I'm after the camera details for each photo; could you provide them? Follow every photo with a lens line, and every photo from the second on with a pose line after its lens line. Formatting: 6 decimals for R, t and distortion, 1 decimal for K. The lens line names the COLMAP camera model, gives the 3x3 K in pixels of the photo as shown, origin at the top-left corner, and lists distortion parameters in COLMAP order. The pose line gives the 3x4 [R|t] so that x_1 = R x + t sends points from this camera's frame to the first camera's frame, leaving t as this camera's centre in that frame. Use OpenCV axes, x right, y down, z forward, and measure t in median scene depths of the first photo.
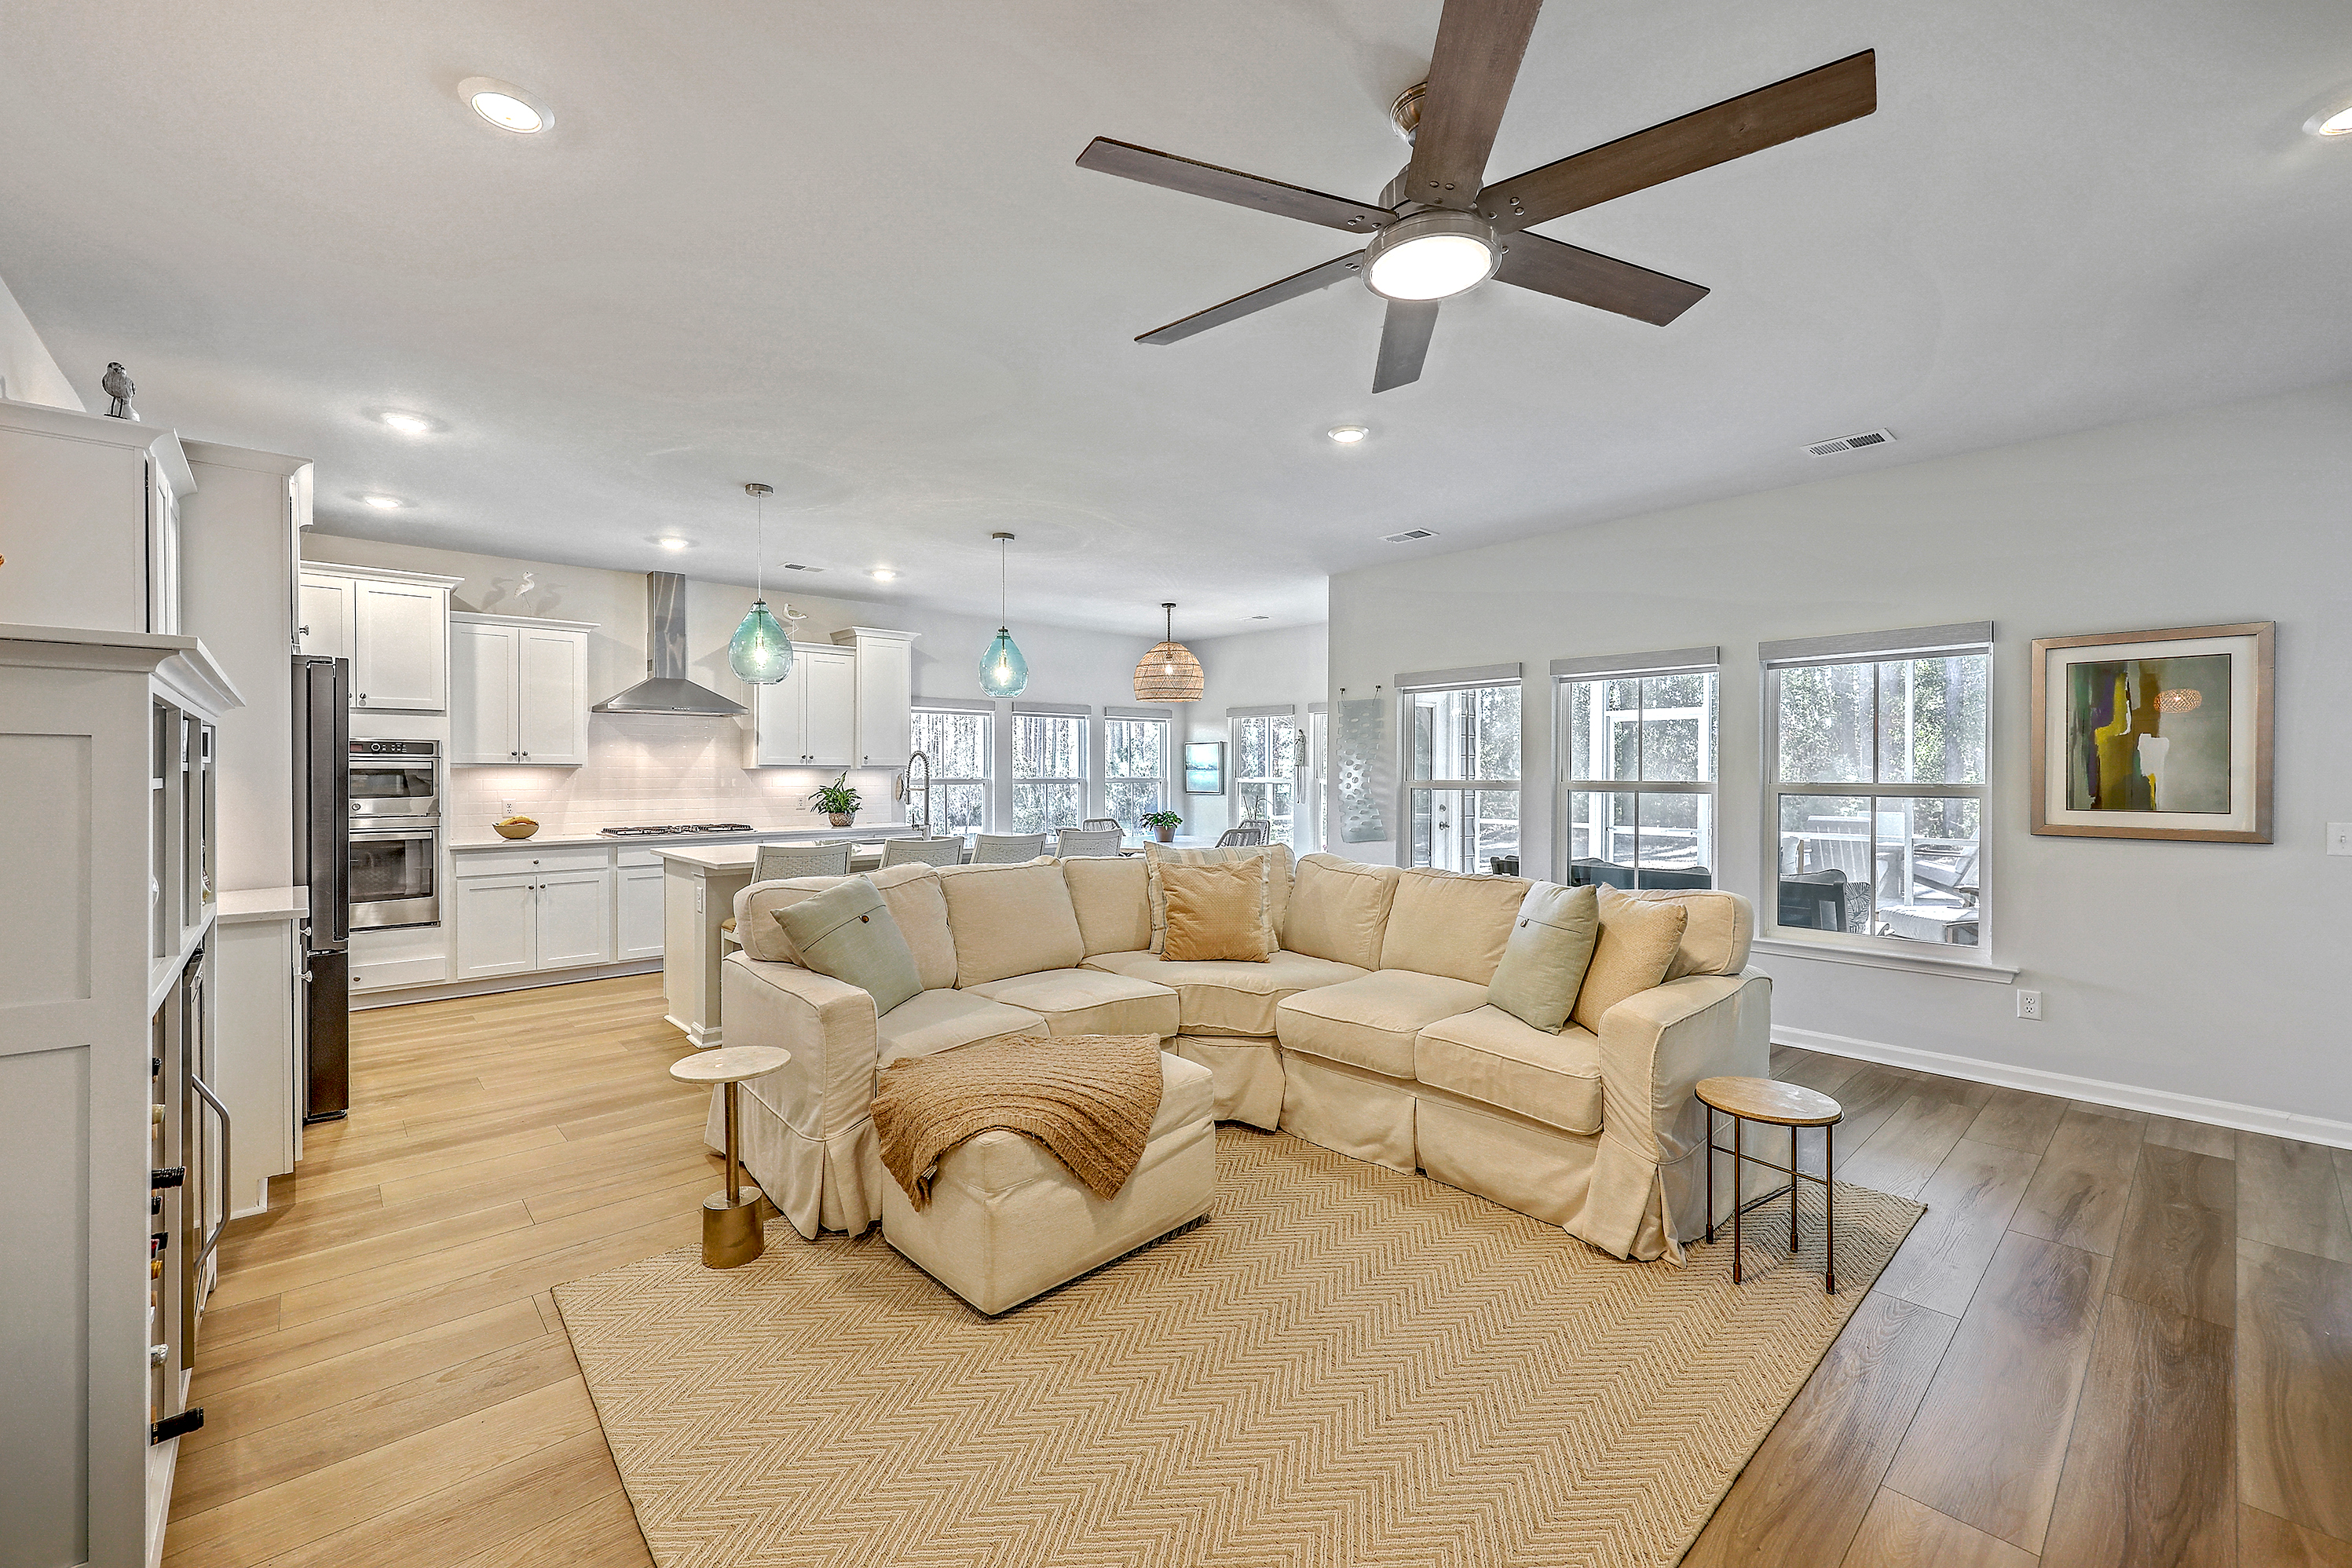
lens RADIAL K [[971.8, 0, 1178.5], [0, 971.8, 775.9], [0, 0, 1]] dist [0.000295, -0.000060]
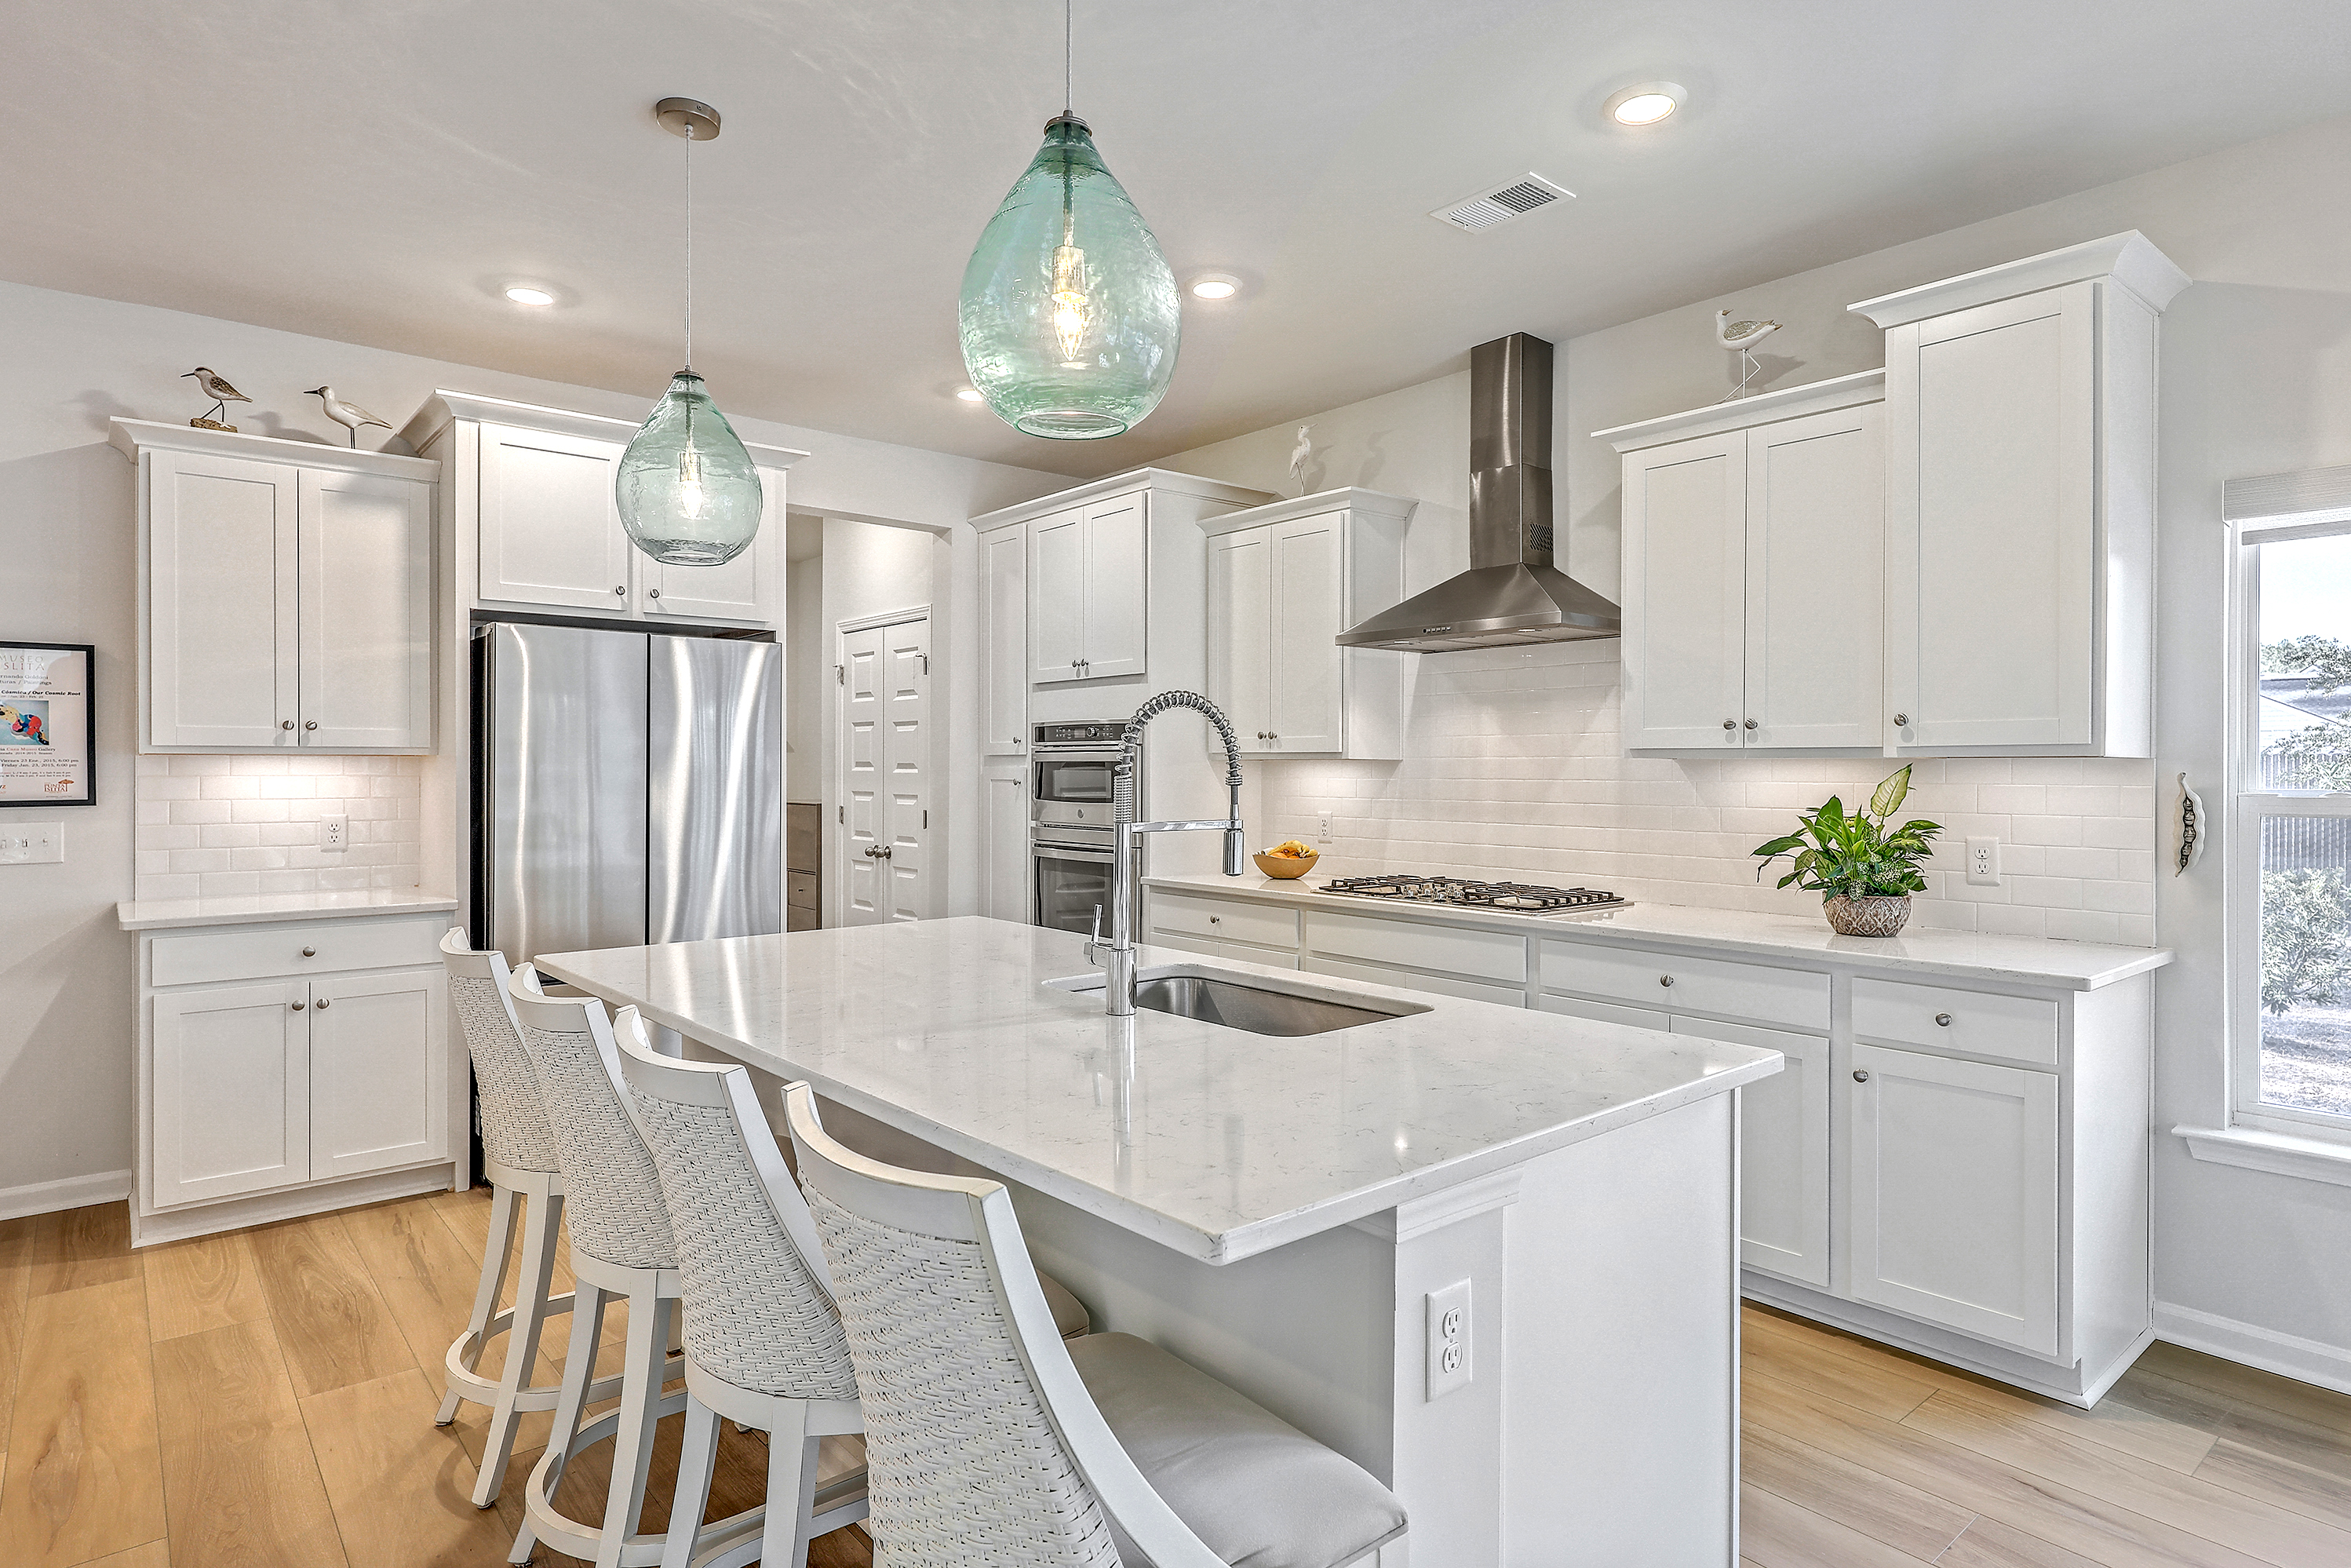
lens RADIAL K [[1270.7, 0, 1176.5], [0, 1270.7, 777.1], [0, 0, 1]] dist [-0.008057, 0.000015]
pose [[-0.033583, 0.005293, -0.999422, 0.102303], [-0.007165, 0.999959, 0.005537, -0.001829], [0.999410, 0.007347, -0.033544, 1.014998]]
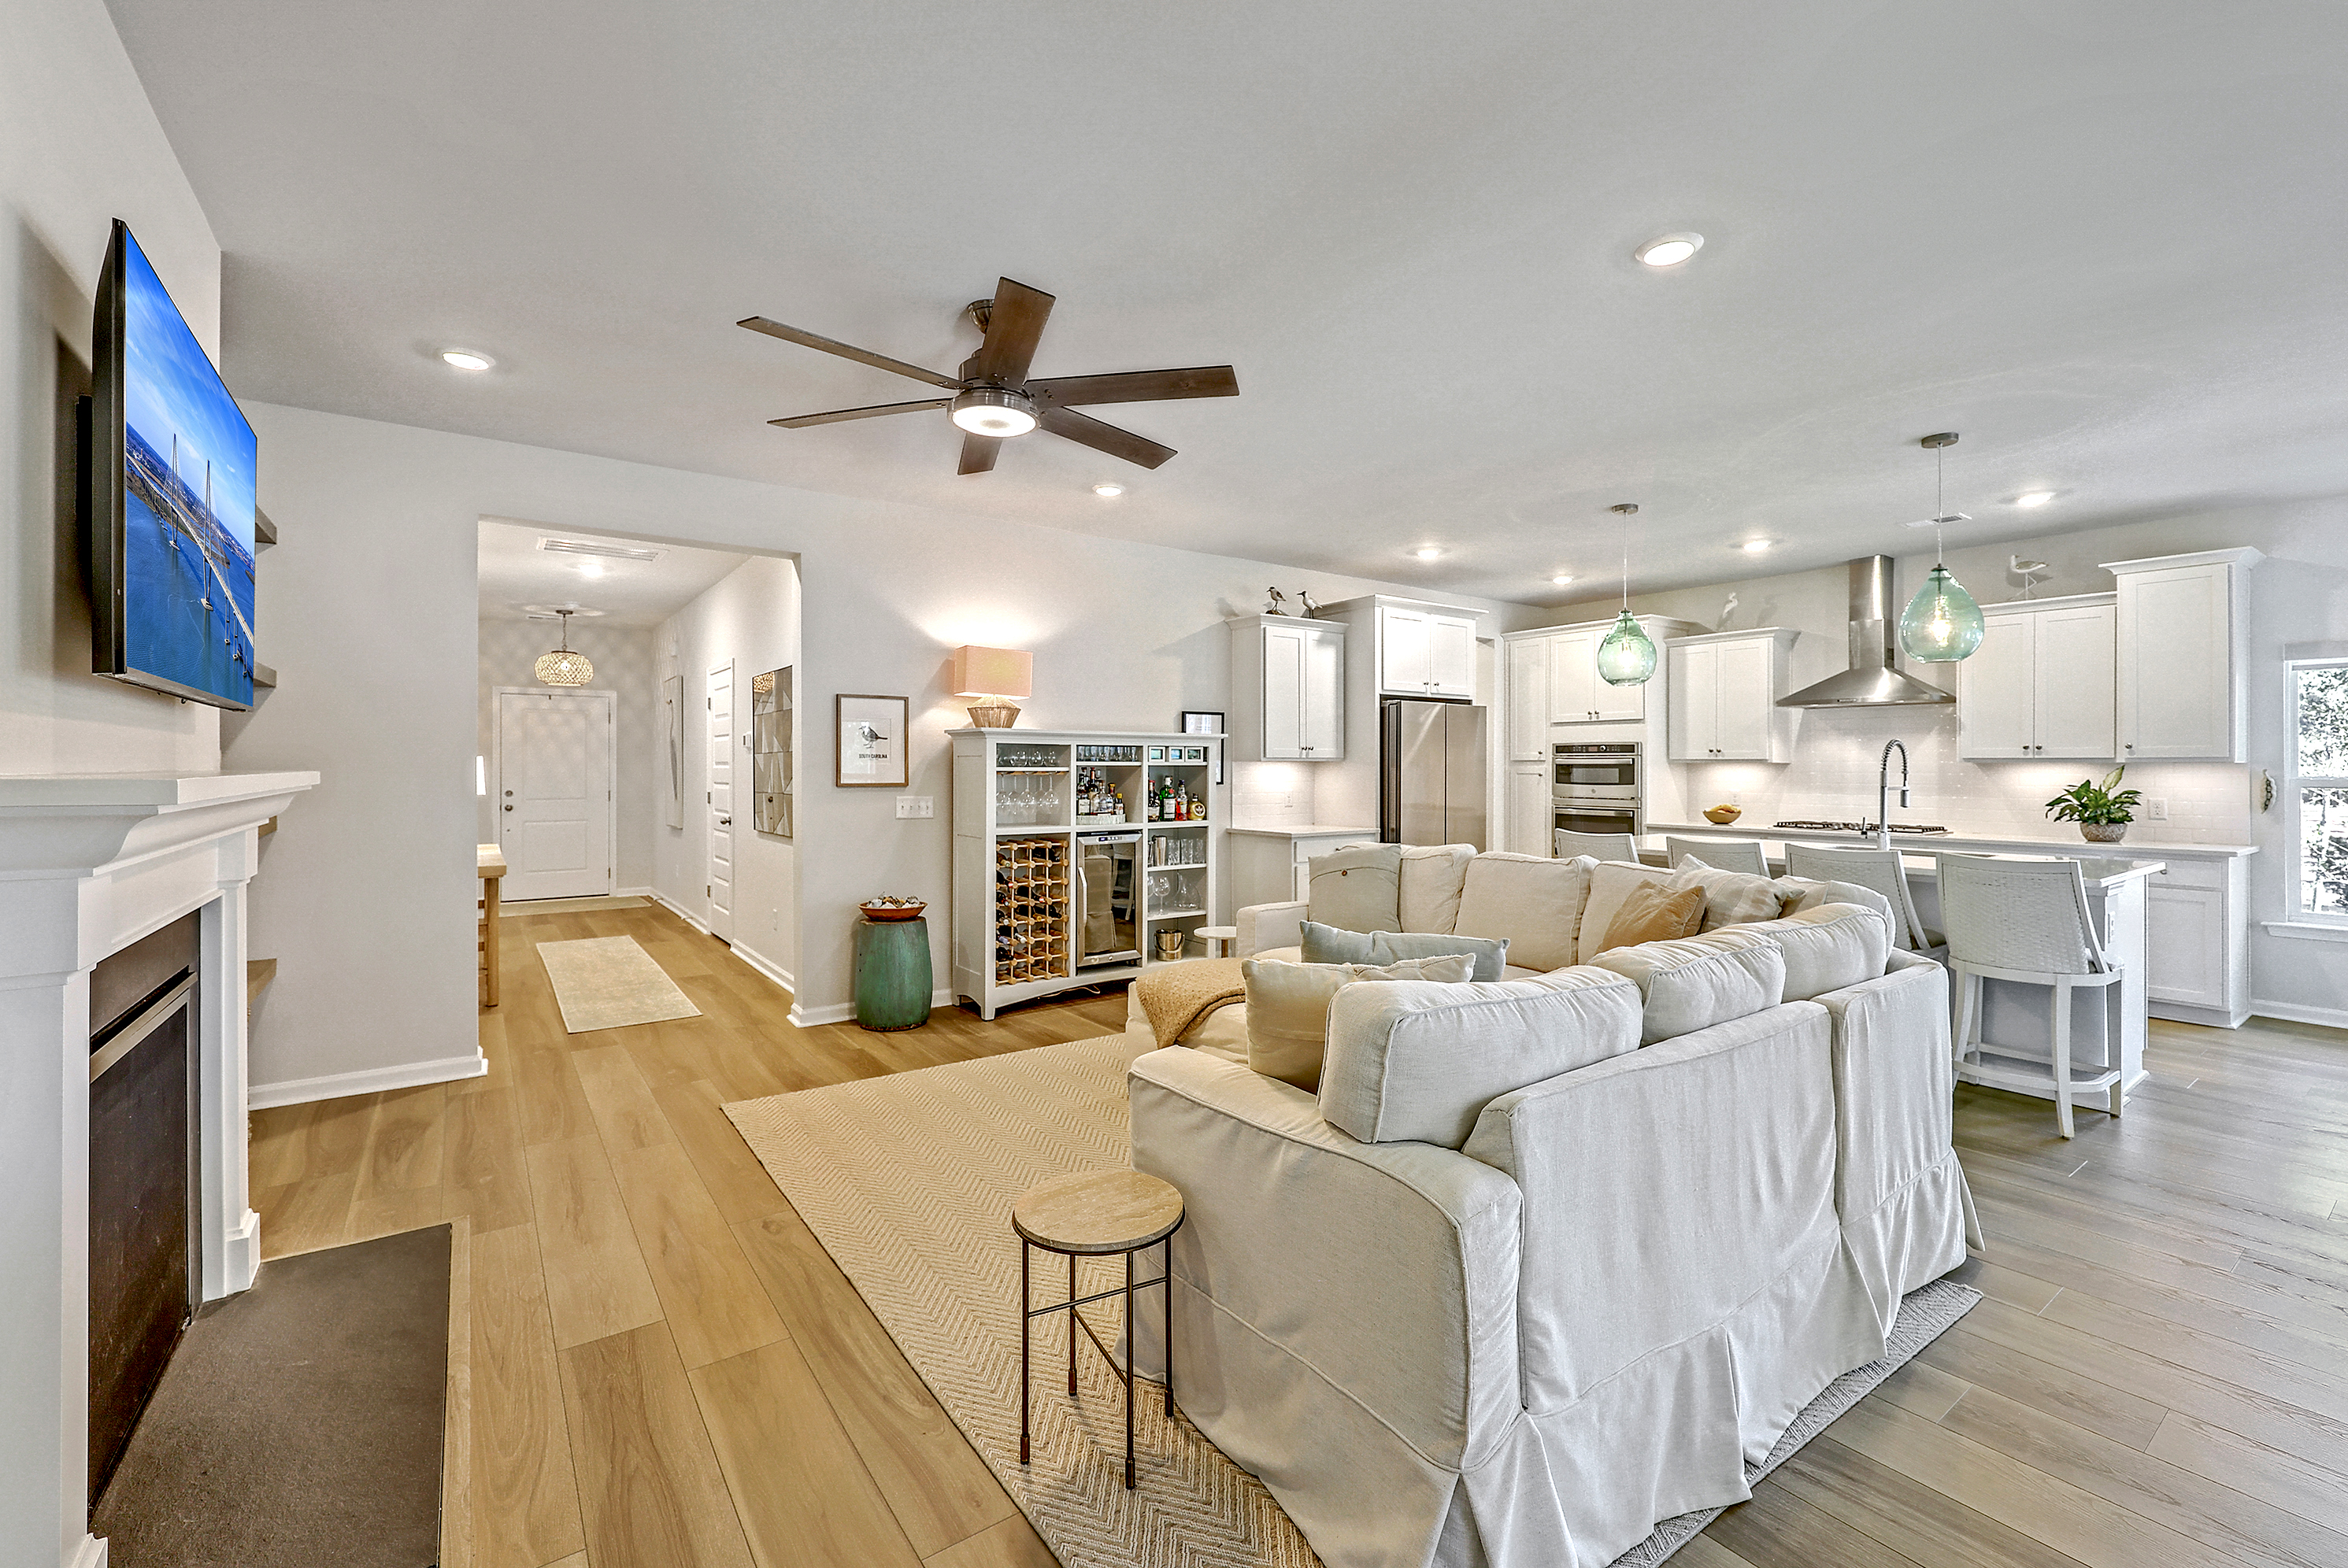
lens RADIAL K [[970.1, 0, 1177.3], [0, 970.1, 773.9], [0, 0, 1]] dist [0.000295, -0.000060]
pose [[-0.102674, 0.006721, -0.994692, 0.574714], [-0.006473, 0.999951, 0.007424, 0.000373], [0.994694, 0.007201, -0.102626, 0.498024]]
